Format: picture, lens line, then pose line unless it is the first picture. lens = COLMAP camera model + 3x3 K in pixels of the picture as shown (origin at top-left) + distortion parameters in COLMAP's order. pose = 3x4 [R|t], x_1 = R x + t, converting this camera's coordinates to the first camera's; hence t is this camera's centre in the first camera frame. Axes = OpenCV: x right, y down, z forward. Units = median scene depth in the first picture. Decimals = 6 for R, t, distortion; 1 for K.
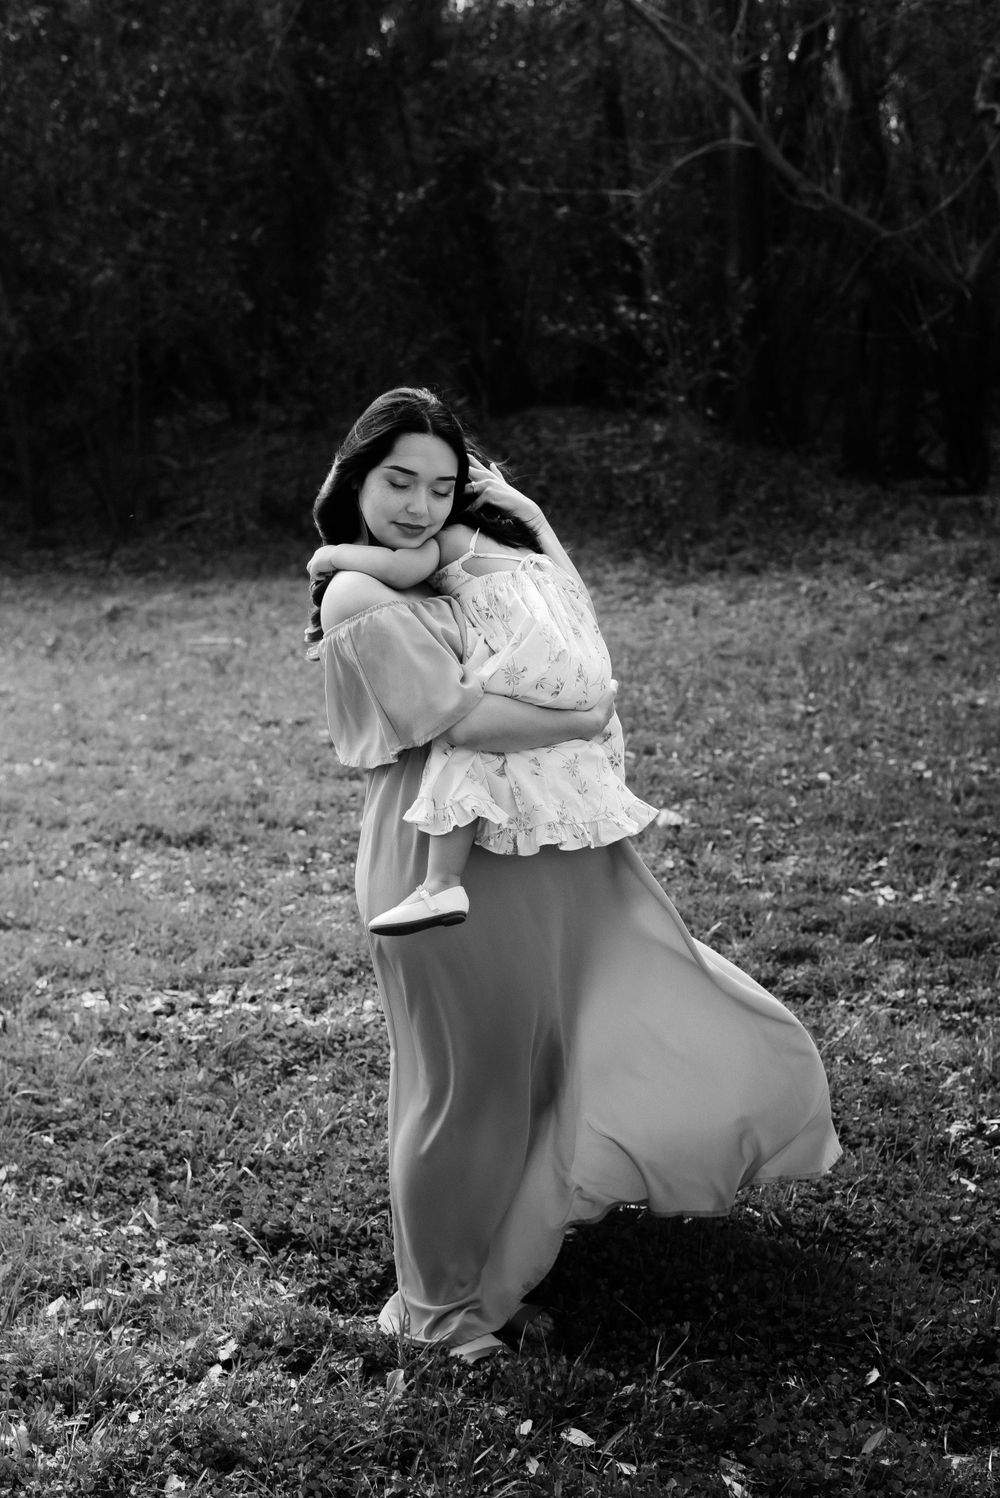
lens RADIAL K [[2515.6, 0, 500.0], [0, 2515.6, 749.0], [0, 0, 1]] dist [-0.074151, -0.075451]
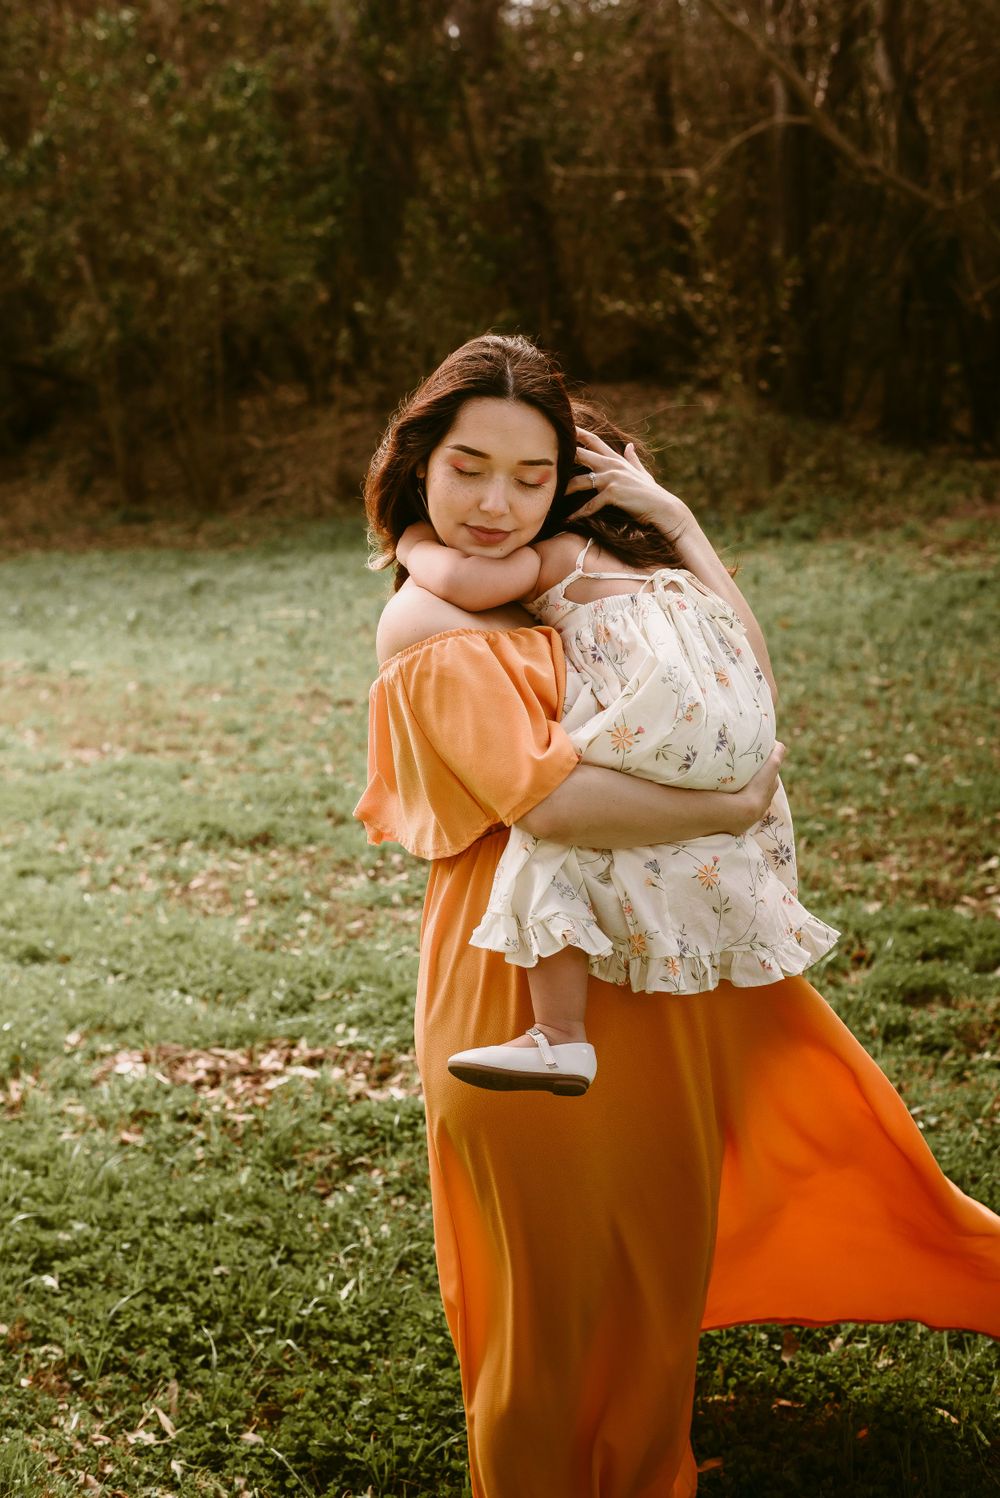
lens RADIAL K [[2172.5, 0, 500.0], [0, 2172.5, 749.0], [0, 0, 1]] dist [0.009676, 0.024837]
pose [[0.999598, -0.012051, -0.025647, -0.008828], [0.012794, 0.999497, 0.029006, -0.021949], [0.025284, -0.029322, 0.999250, 0.184755]]
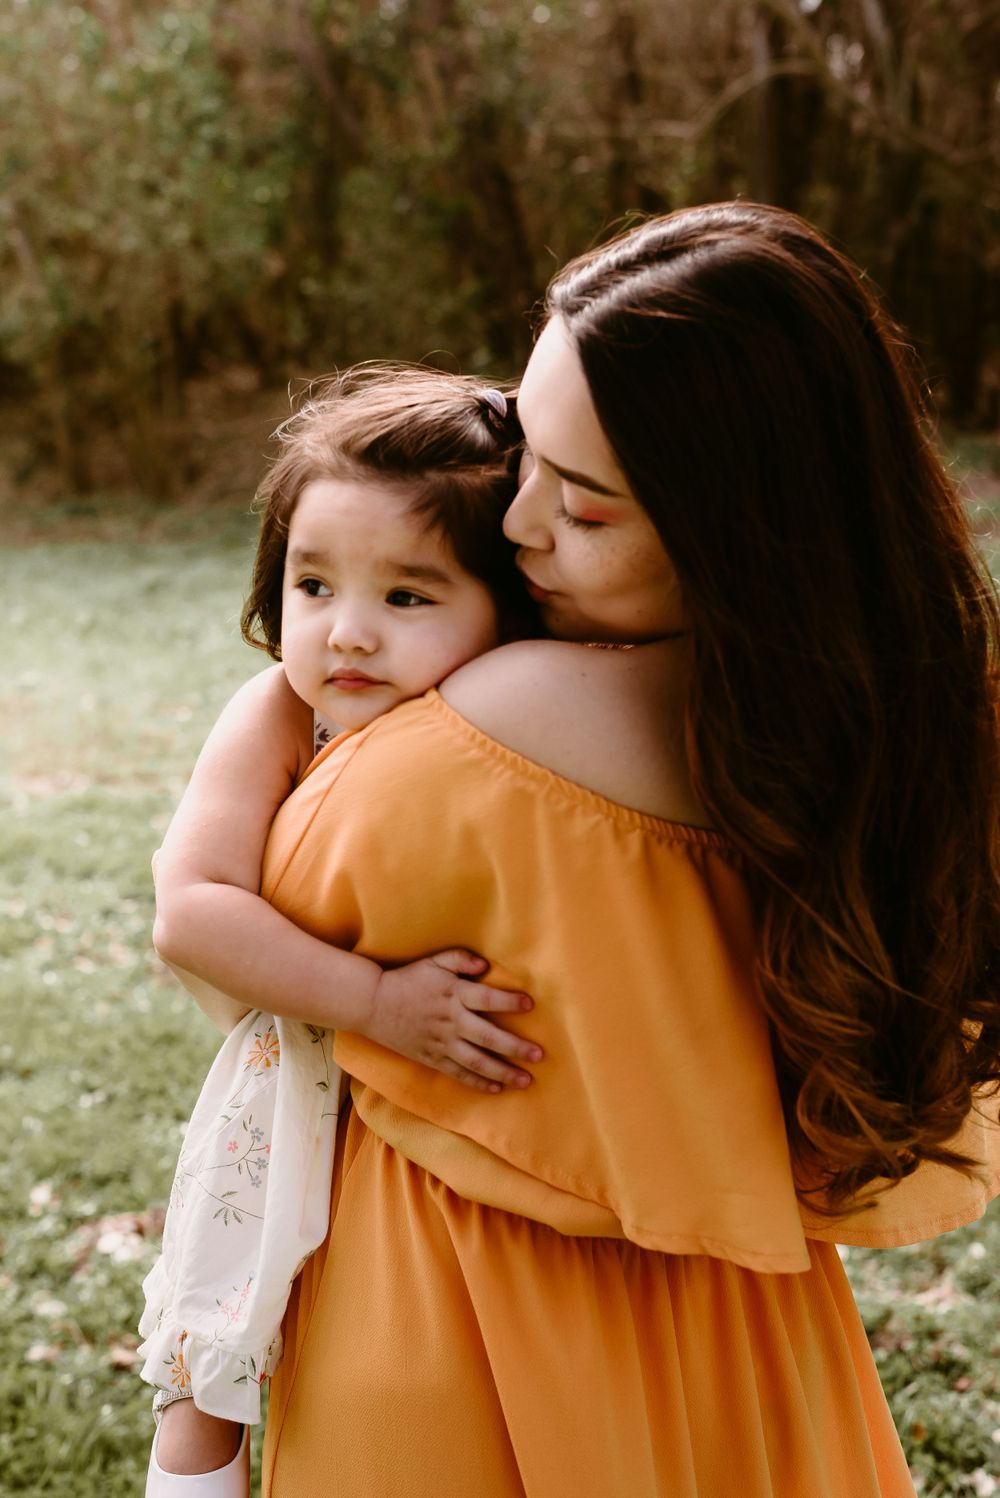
lens RADIAL K [[2166.6, 0, 501.3], [0, 2166.6, 715.7], [0, 0, 1]] dist [0.213938, -0.869498]
pose [[0.999506, -0.031421, 0.000291, -0.040750], [0.031407, 0.999273, 0.021598, -0.035403], [-0.000970, -0.021578, 0.999767, 0.309443]]
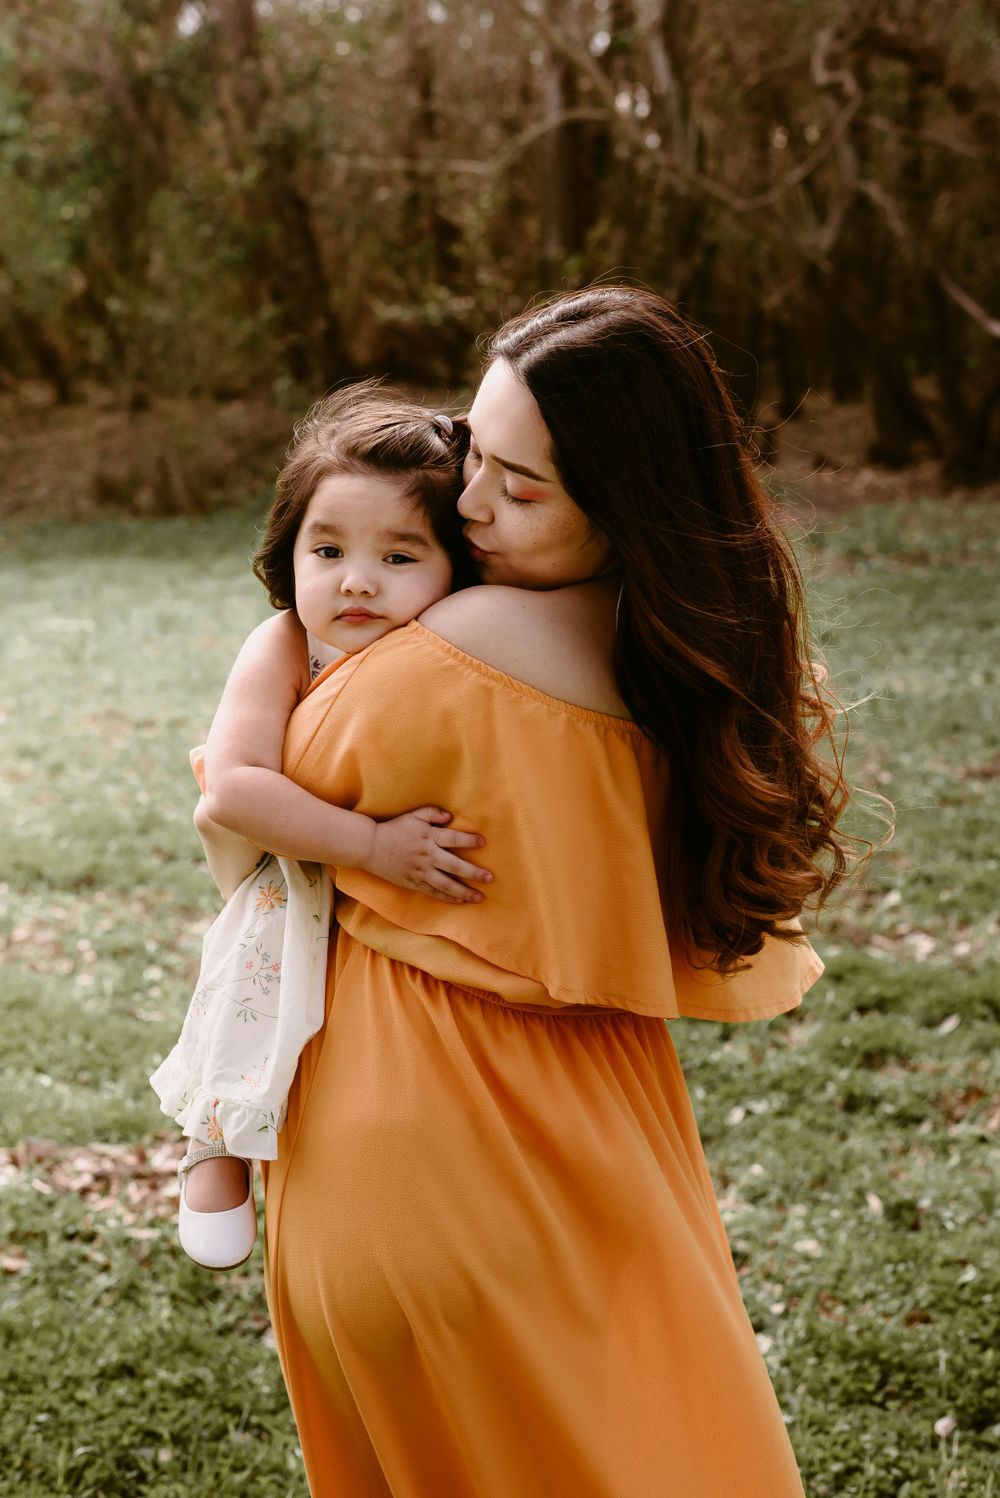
lens RADIAL K [[2172.5, 0, 500.0], [0, 2172.5, 749.0], [0, 0, 1]] dist [0.009676, 0.024837]
pose [[0.994709, -0.018857, 0.100984, -0.055965], [0.016073, 0.999470, 0.028310, -0.028919], [-0.101465, -0.026538, 0.994485, 0.257498]]
